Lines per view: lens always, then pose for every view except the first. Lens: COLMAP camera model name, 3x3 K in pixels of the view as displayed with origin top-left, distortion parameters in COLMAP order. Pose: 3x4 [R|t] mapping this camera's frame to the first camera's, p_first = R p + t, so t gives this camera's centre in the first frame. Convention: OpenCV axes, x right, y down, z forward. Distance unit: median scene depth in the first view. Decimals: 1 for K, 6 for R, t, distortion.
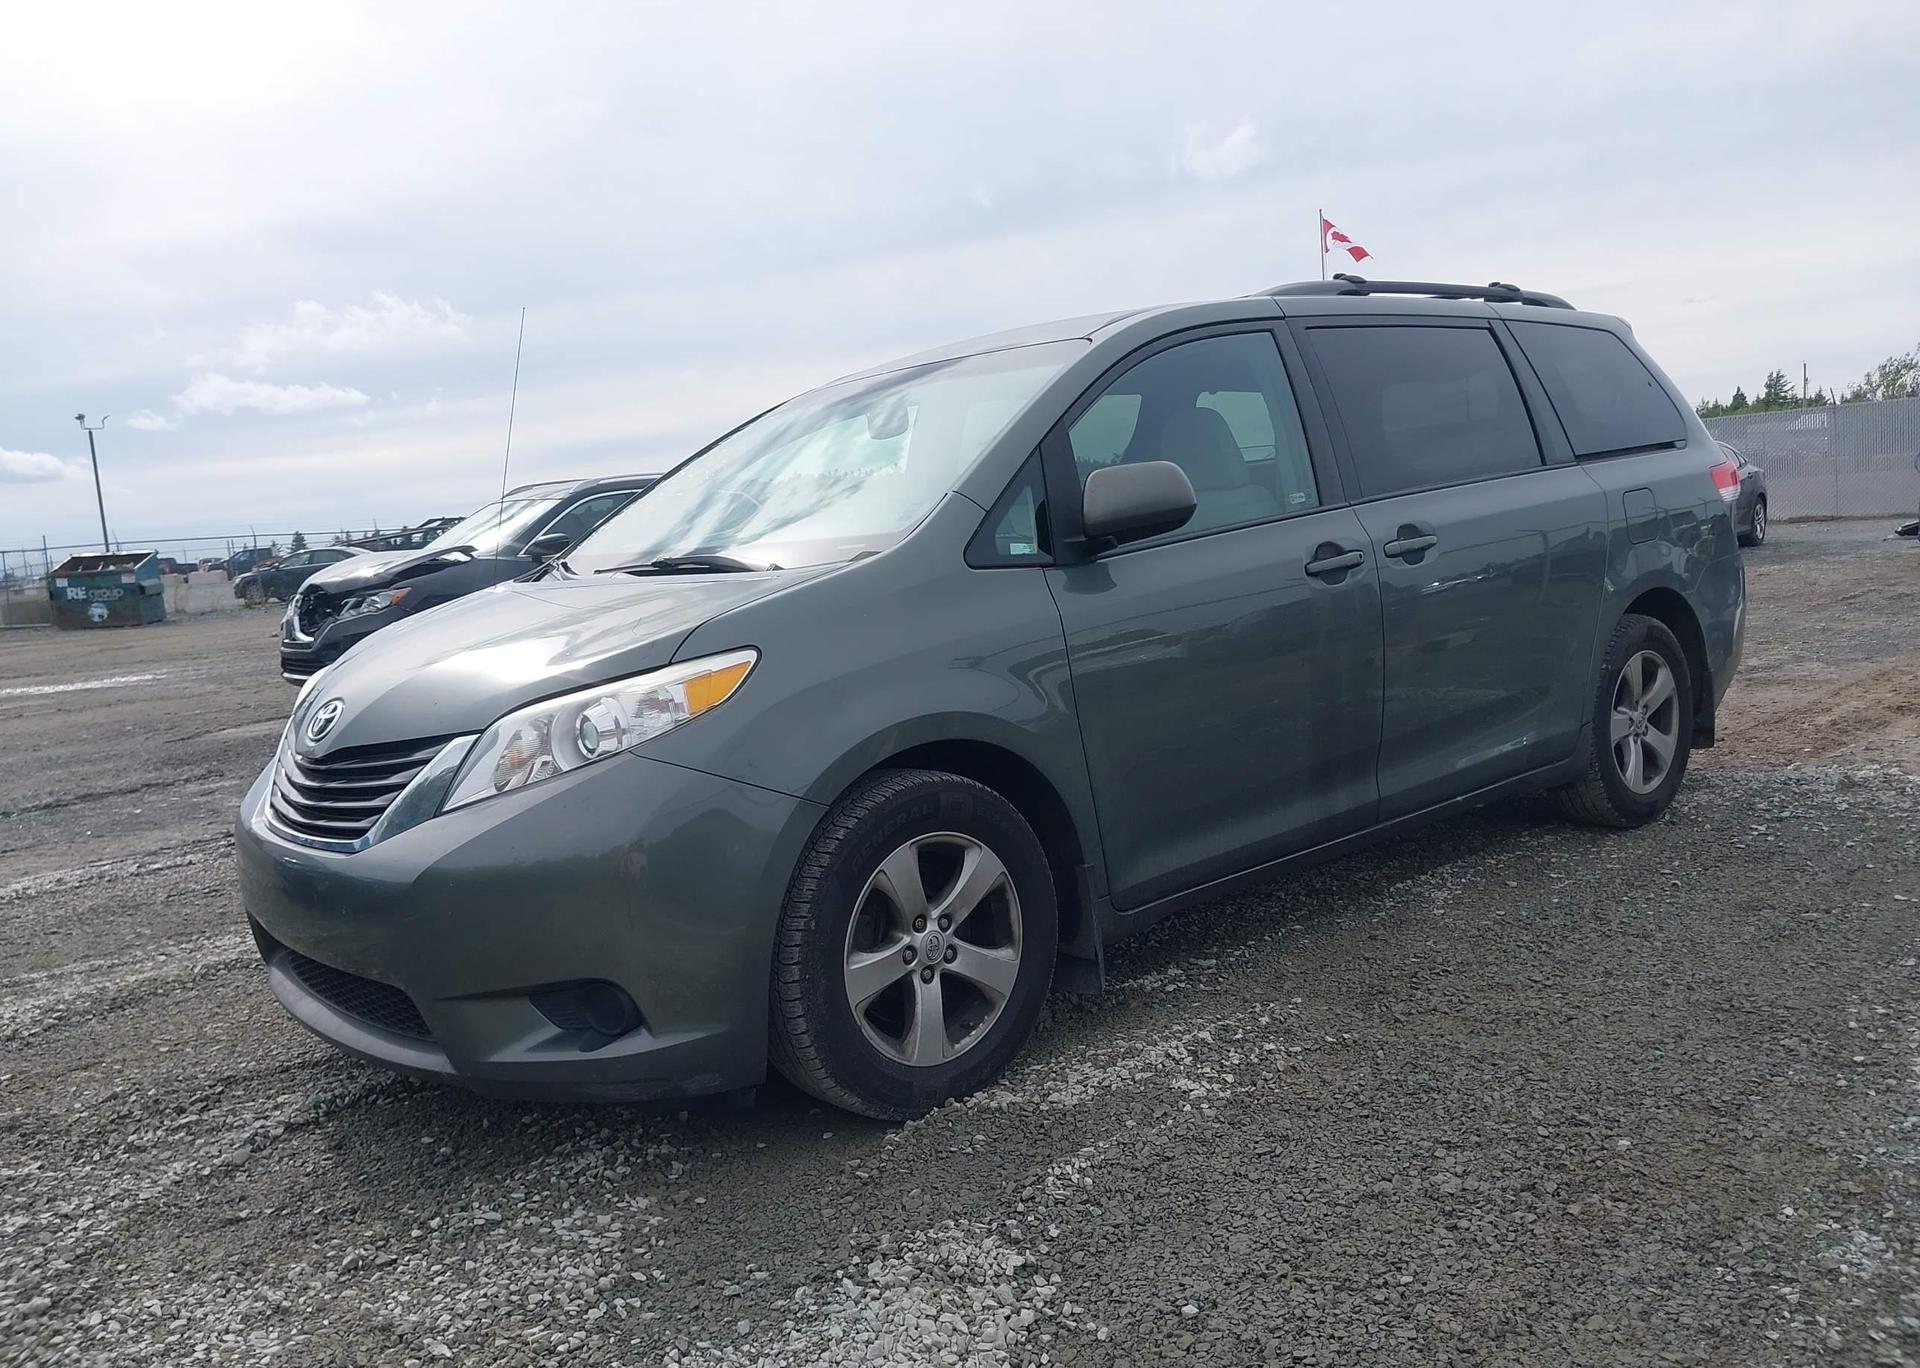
lens RADIAL K [[1589.2, 0, 967.0], [0, 1589.2, 682.0], [0, 0, 1]] dist [0.065115, -0.096153]
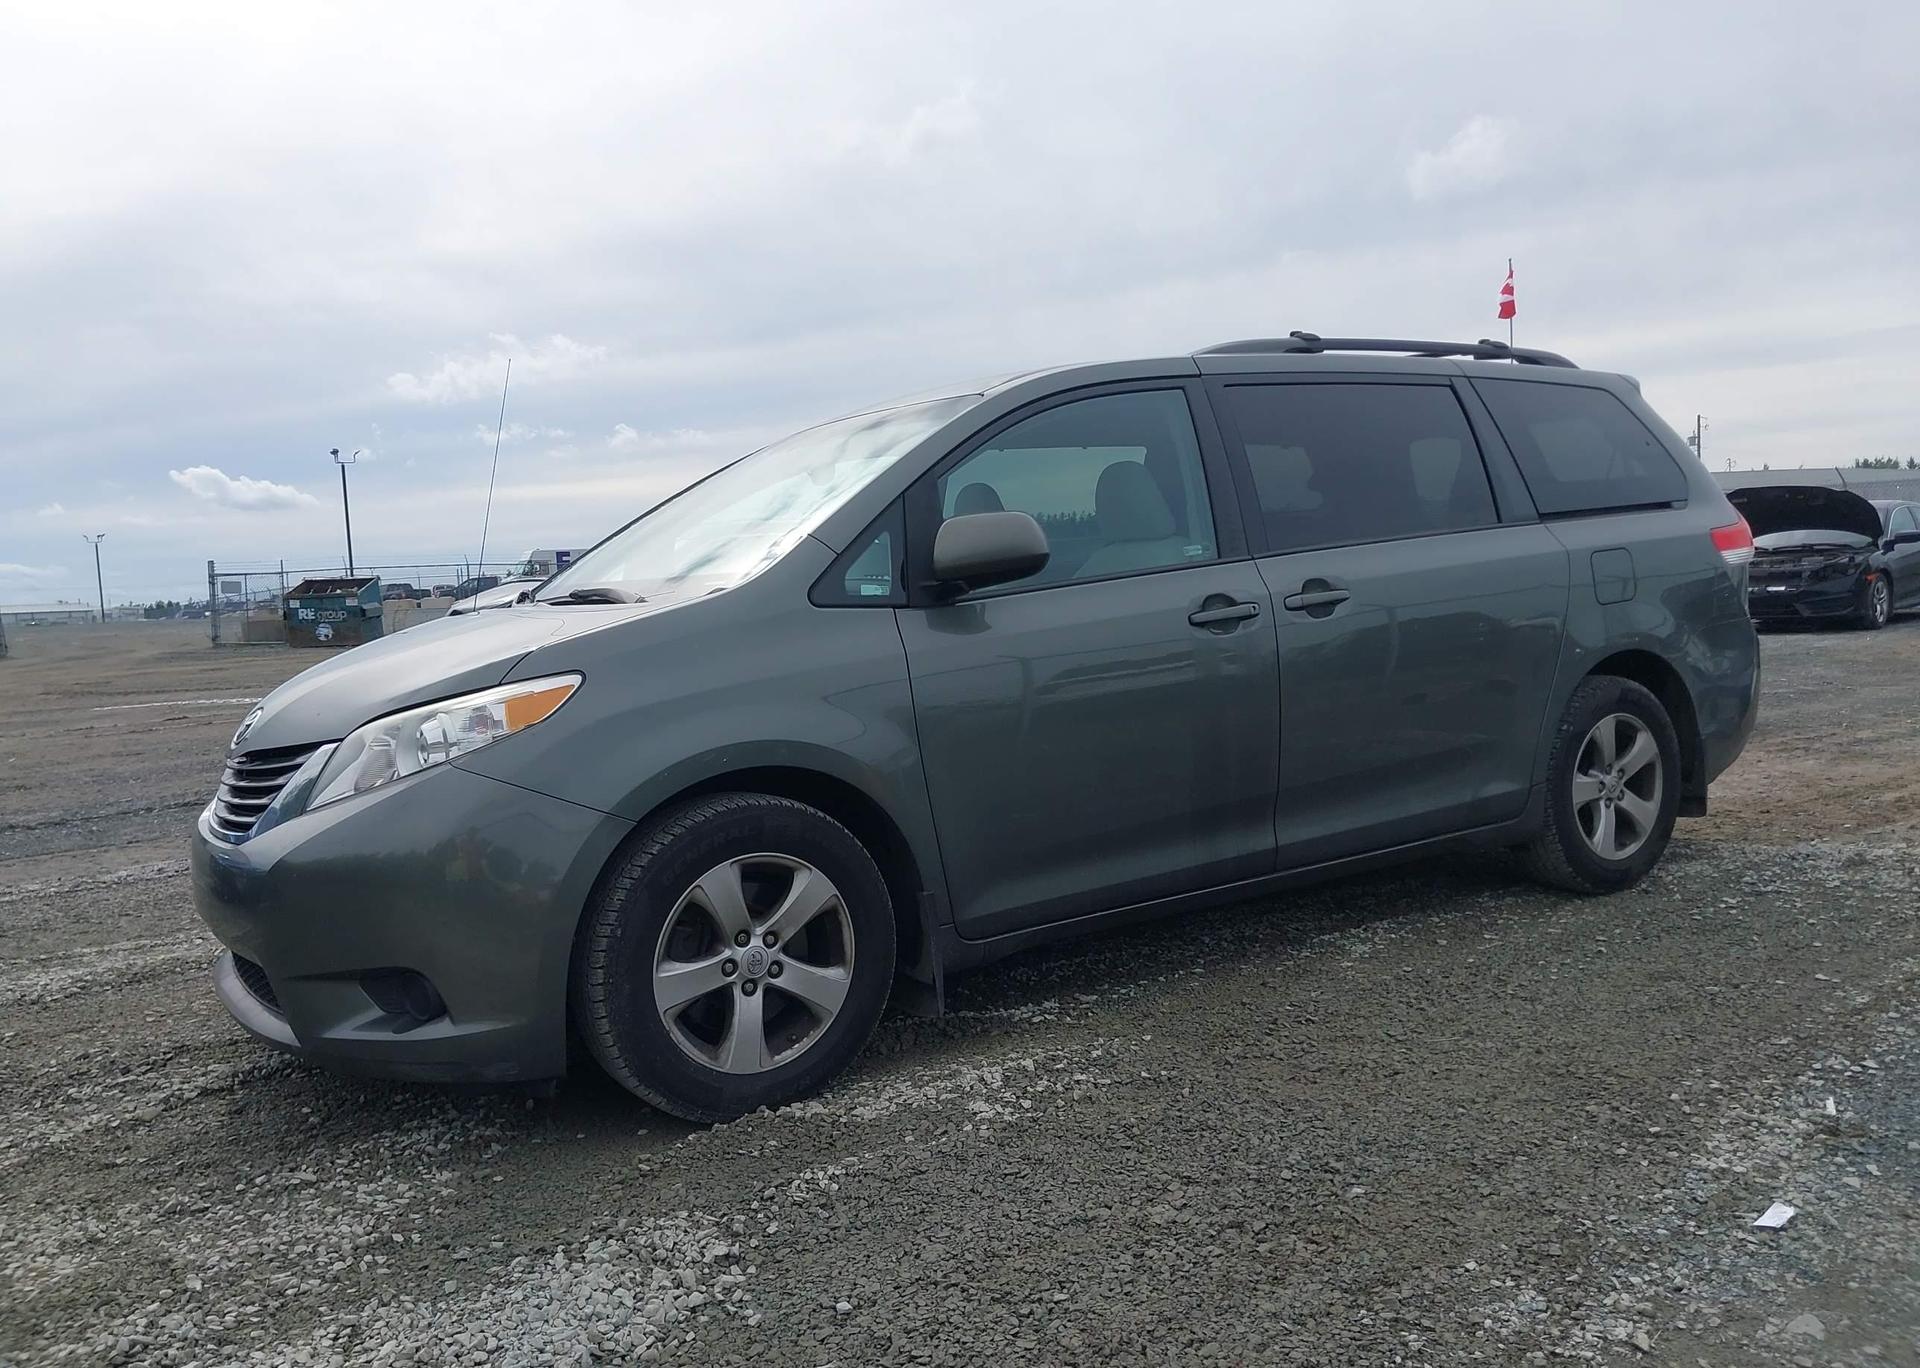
lens RADIAL K [[1589.2, 0, 967.0], [0, 1589.2, 682.0], [0, 0, 1]] dist [0.065115, -0.096153]
pose [[0.989800, 0.034780, -0.138151, 0.242482], [-0.038569, 0.998947, -0.024850, 0.001164], [0.137142, 0.029925, 0.990099, -0.036766]]
